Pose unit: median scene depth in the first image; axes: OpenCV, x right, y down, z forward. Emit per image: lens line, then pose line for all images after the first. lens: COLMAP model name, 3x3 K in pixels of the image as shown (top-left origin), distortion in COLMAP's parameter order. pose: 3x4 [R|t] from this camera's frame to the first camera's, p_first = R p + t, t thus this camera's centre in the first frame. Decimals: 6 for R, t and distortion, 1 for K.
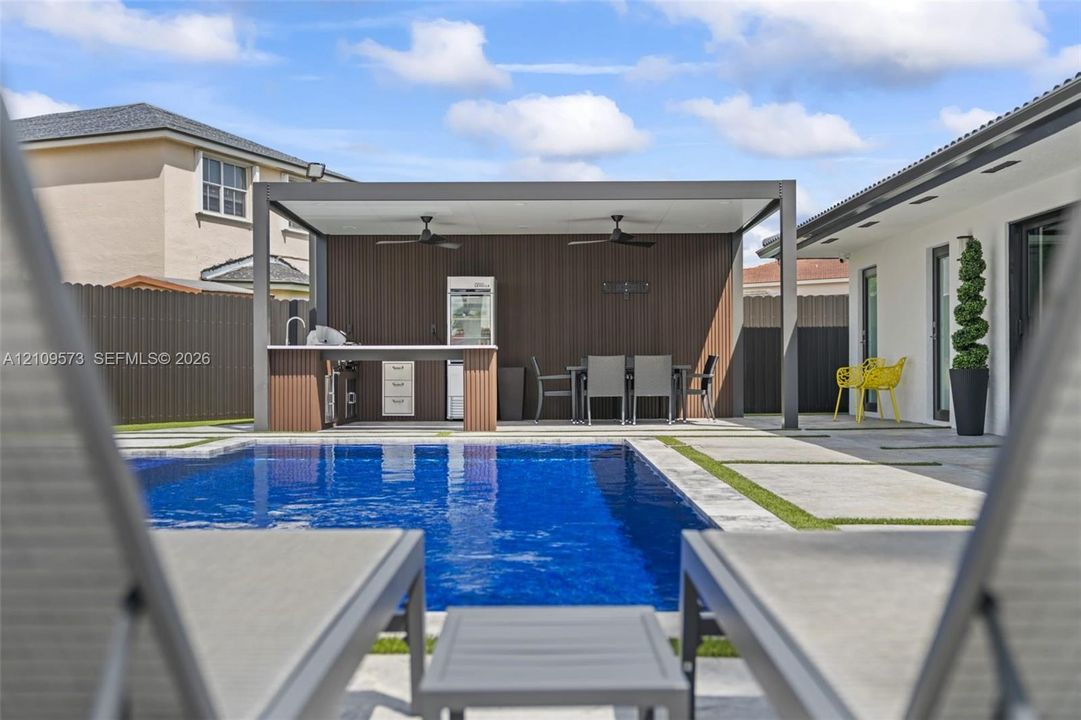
lens RADIAL K [[1160.4, 0, 541.5], [0, 1160.4, 361.5], [0, 0, 1]] dist [-0.002809, -0.000979]
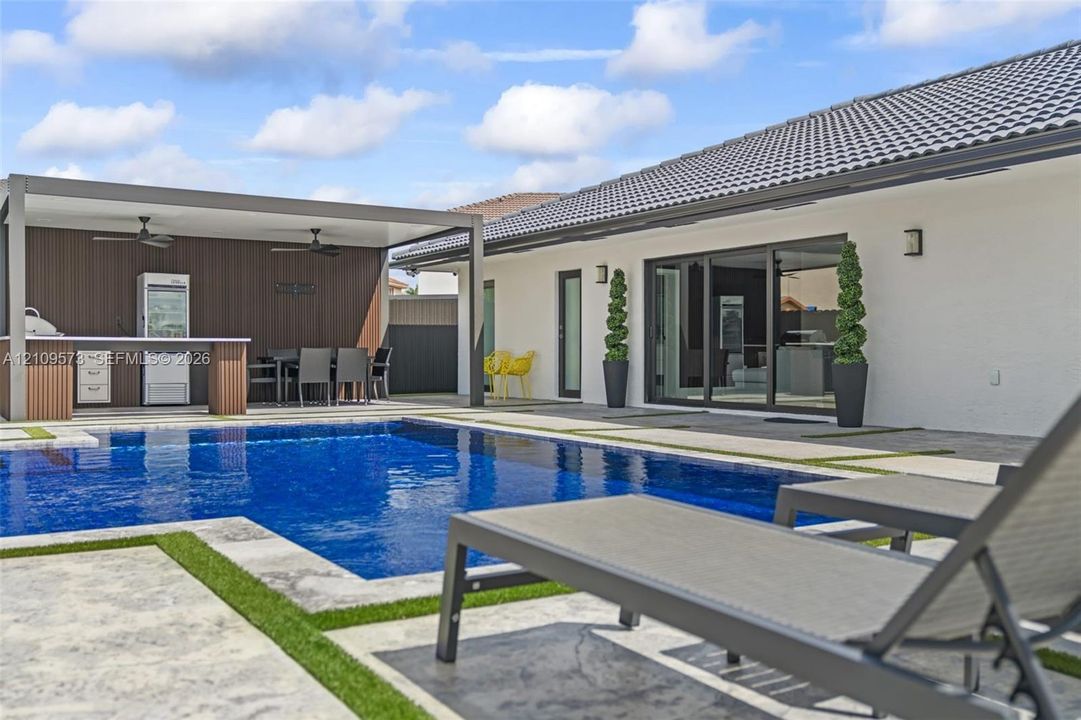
lens RADIAL K [[967.0, 0, 560.3], [0, 967.0, 359.7], [0, 0, 1]] dist [-0.005254, 0.005670]
pose [[0.839288, 0.003371, 0.543677, -0.261709], [-0.009078, 0.999928, 0.007814, -0.003110], [-0.543612, -0.011494, 0.839258, 0.039507]]
